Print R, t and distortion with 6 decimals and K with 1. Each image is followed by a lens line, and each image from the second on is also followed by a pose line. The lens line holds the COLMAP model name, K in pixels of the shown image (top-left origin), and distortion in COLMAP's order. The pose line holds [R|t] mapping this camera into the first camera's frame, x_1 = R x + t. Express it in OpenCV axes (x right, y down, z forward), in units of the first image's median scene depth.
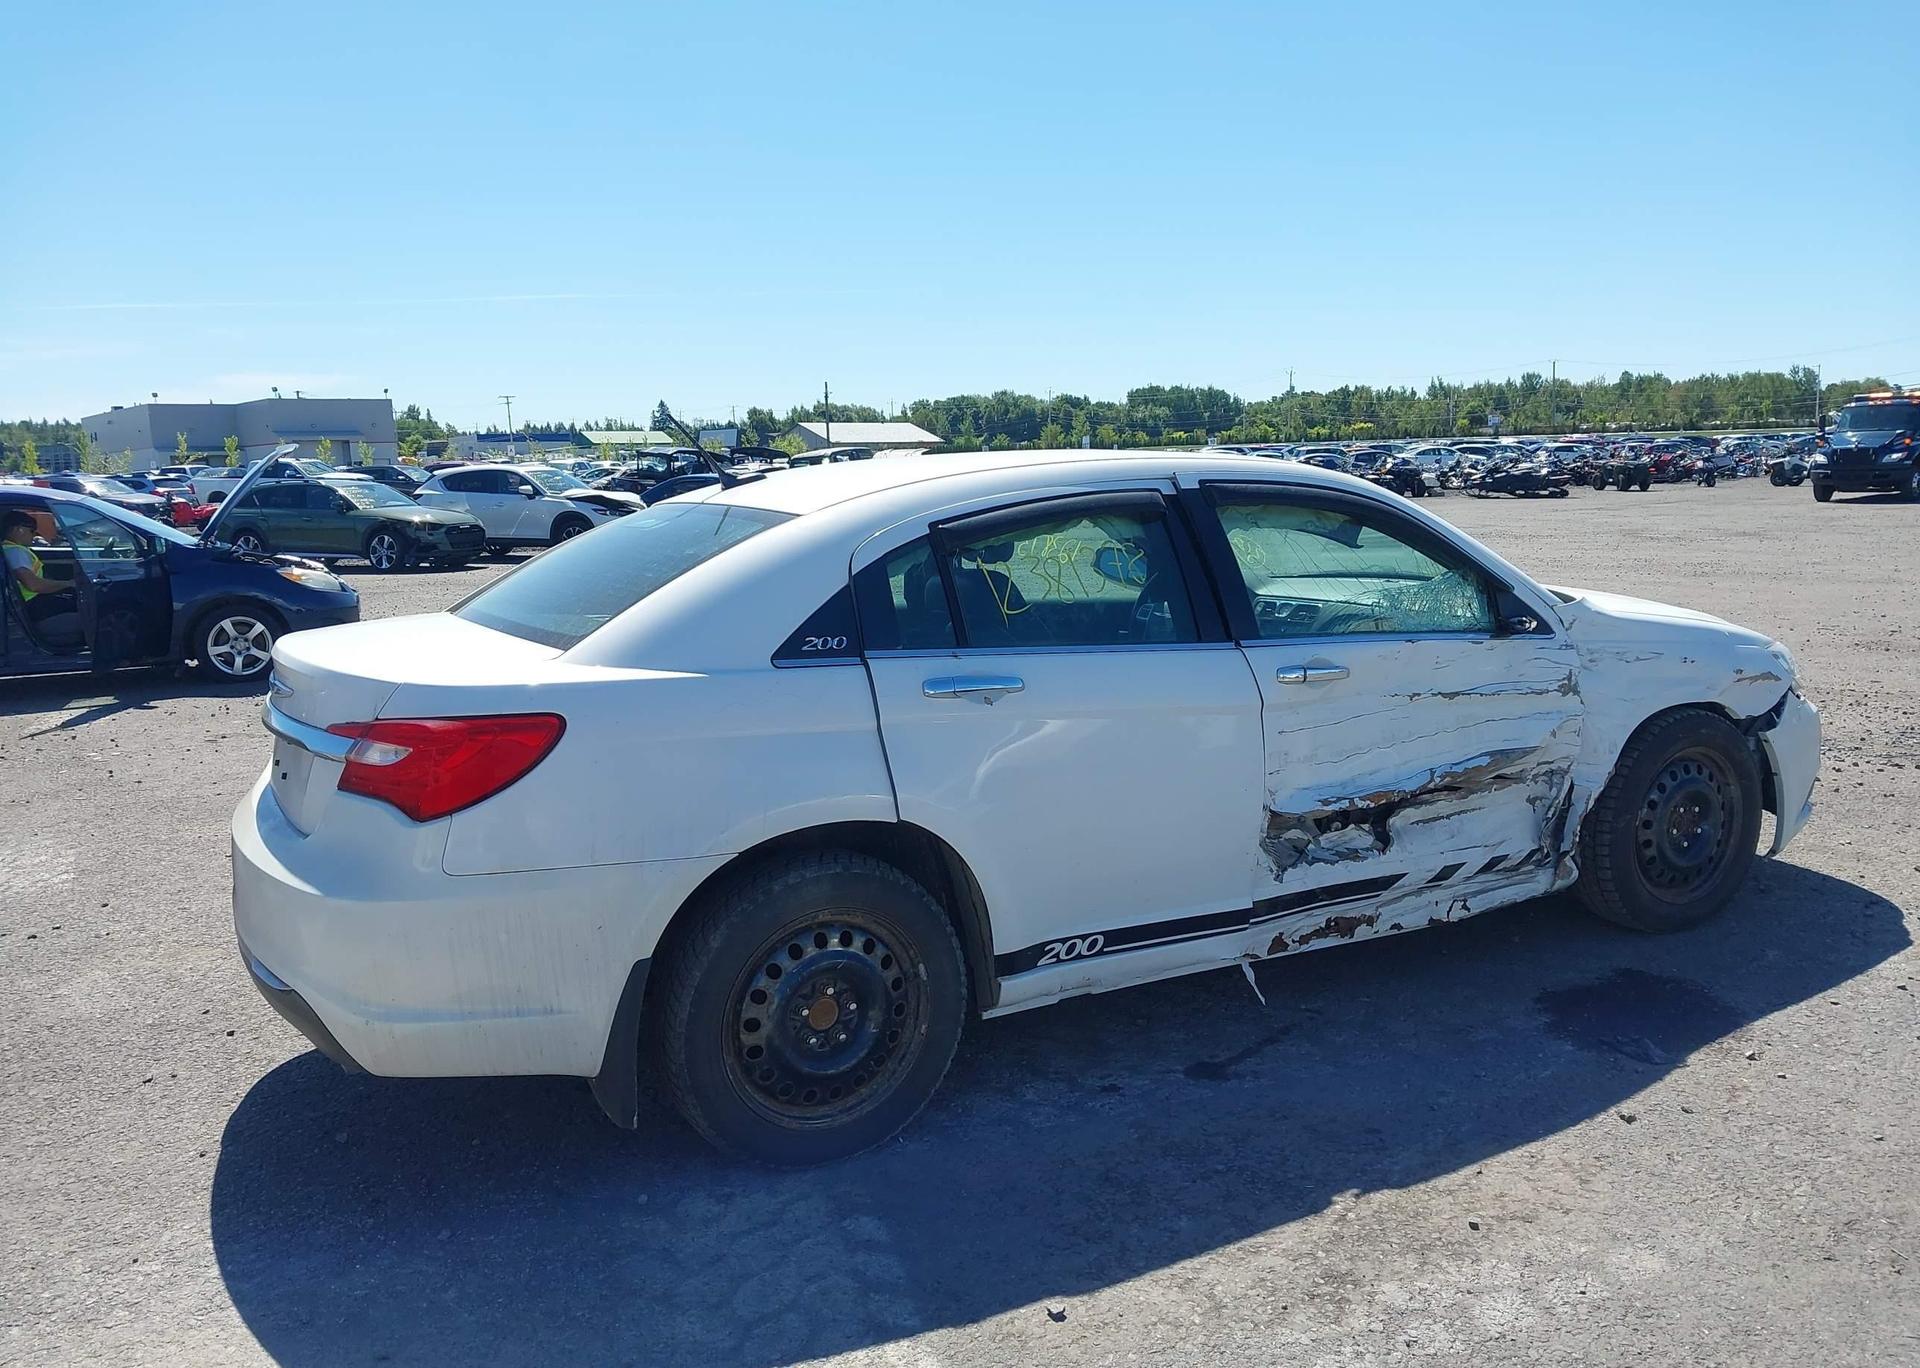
lens RADIAL K [[1511.5, 0, 973.4], [0, 1511.5, 692.7], [0, 0, 1]] dist [0.050092, -0.077059]
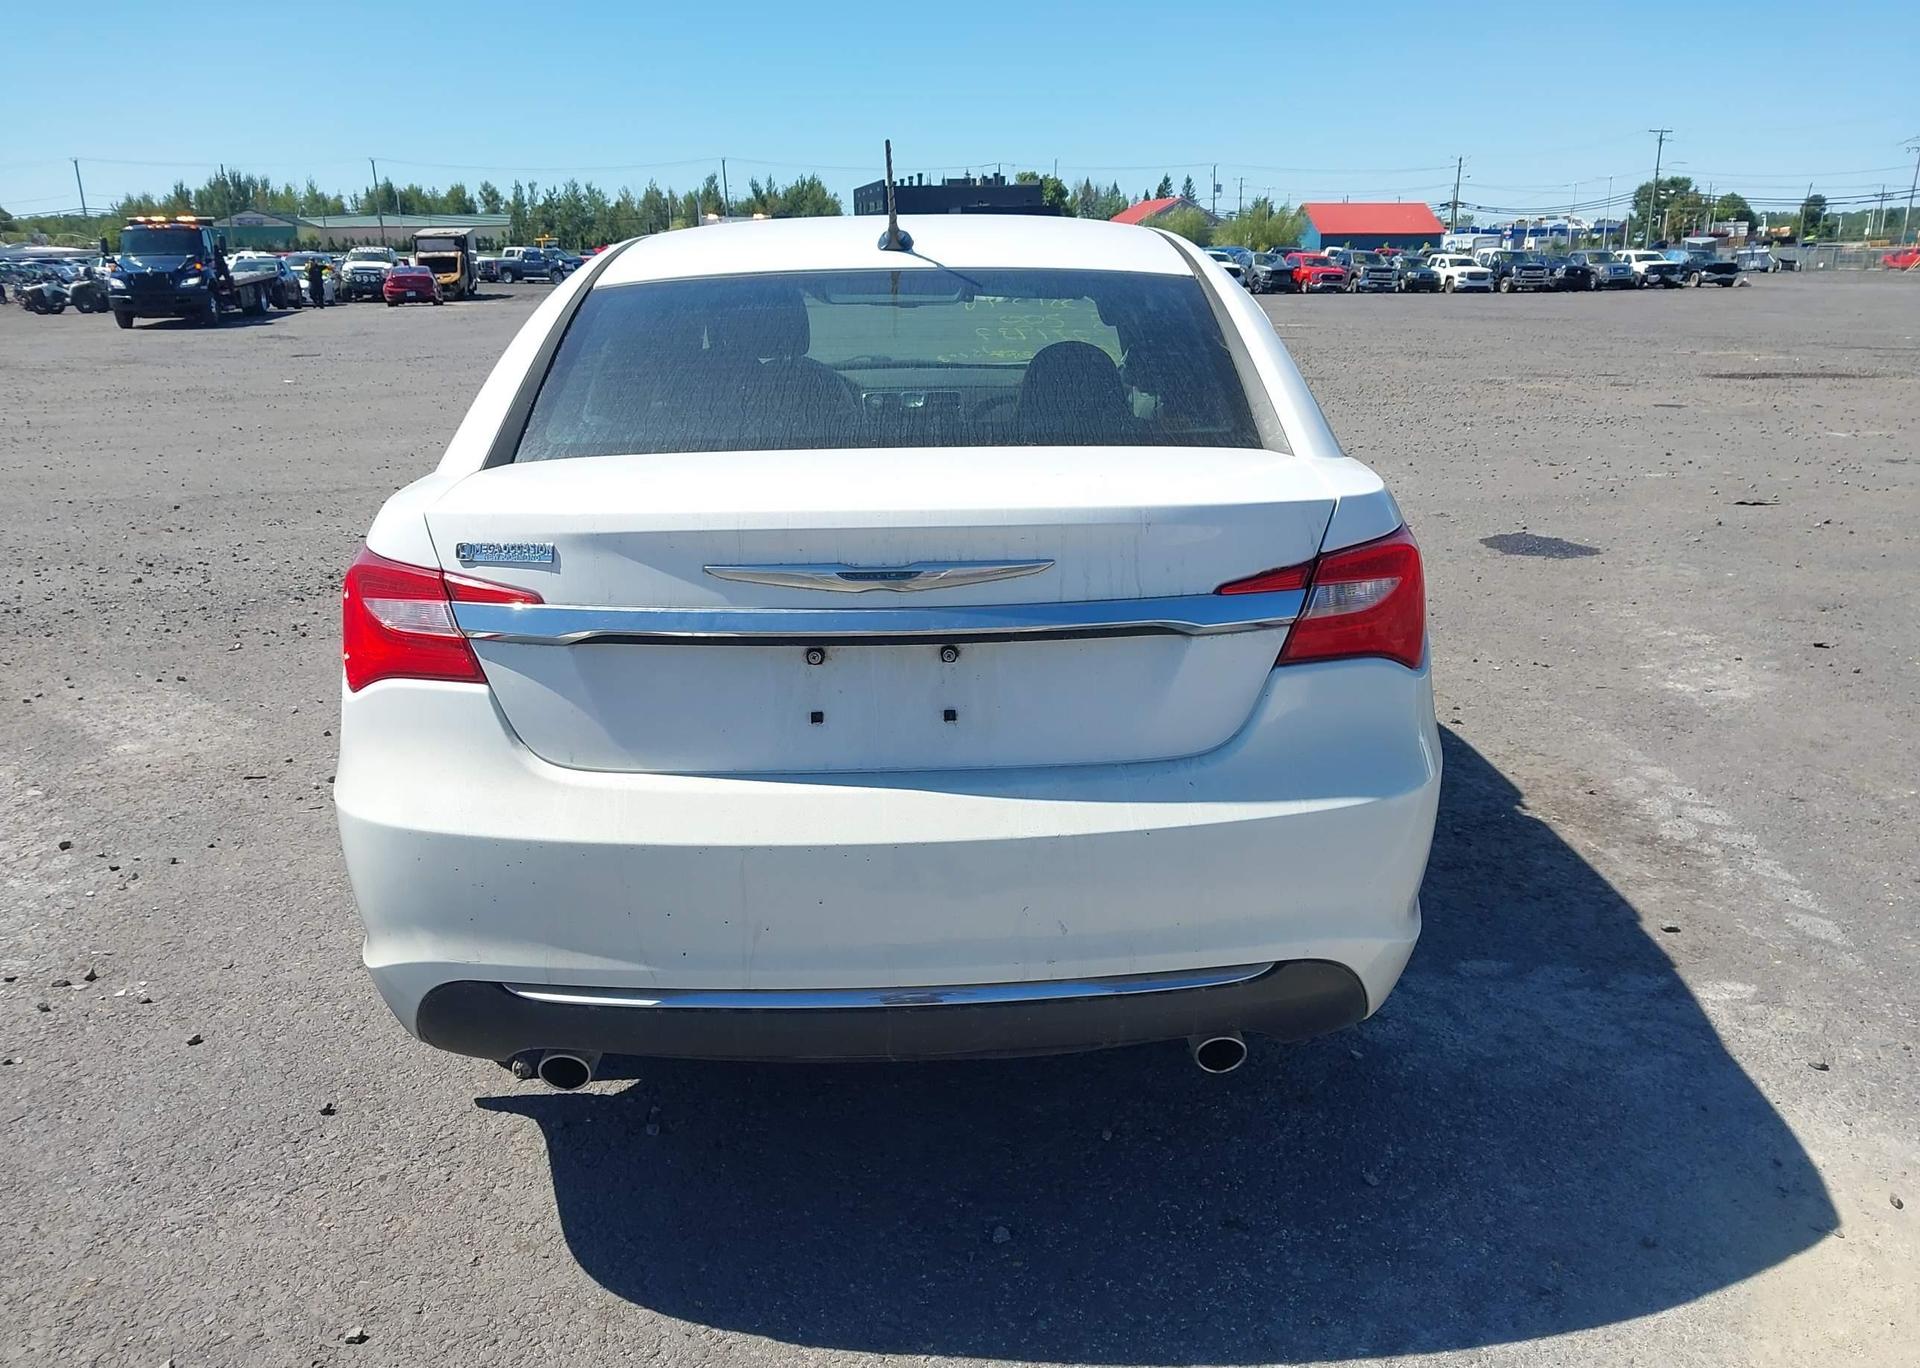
lens RADIAL K [[1511.5, 0, 991.7], [0, 1511.5, 675.0], [0, 0, 1]] dist [0.050092, -0.077059]
pose [[0.462257, -0.215286, 0.860215, -0.806248], [0.131689, 0.975991, 0.173494, -0.053403], [-0.876913, 0.033082, 0.479510, 0.583749]]
